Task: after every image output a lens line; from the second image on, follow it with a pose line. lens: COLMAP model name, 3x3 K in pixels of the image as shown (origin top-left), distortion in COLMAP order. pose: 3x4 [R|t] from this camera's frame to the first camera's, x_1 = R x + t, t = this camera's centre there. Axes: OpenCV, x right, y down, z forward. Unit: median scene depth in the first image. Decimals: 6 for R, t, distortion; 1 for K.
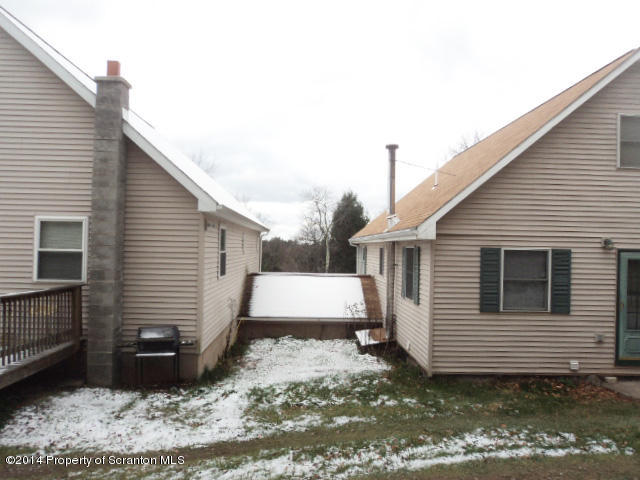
lens RADIAL K [[501.1, 0, 320.0], [0, 501.1, 240.0], [0, 0, 1]] dist [0.001979, 0.001807]
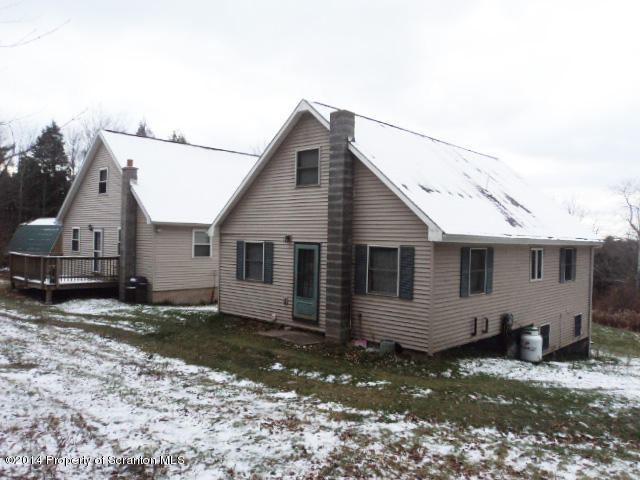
lens RADIAL K [[501.1, 0, 320.0], [0, 501.1, 240.0], [0, 0, 1]] dist [0.001979, 0.001807]
pose [[0.705643, -0.004245, -0.708554, 1.700753], [-0.009524, 0.999835, -0.015475, 0.034954], [0.708503, 0.017668, 0.705486, 0.005513]]
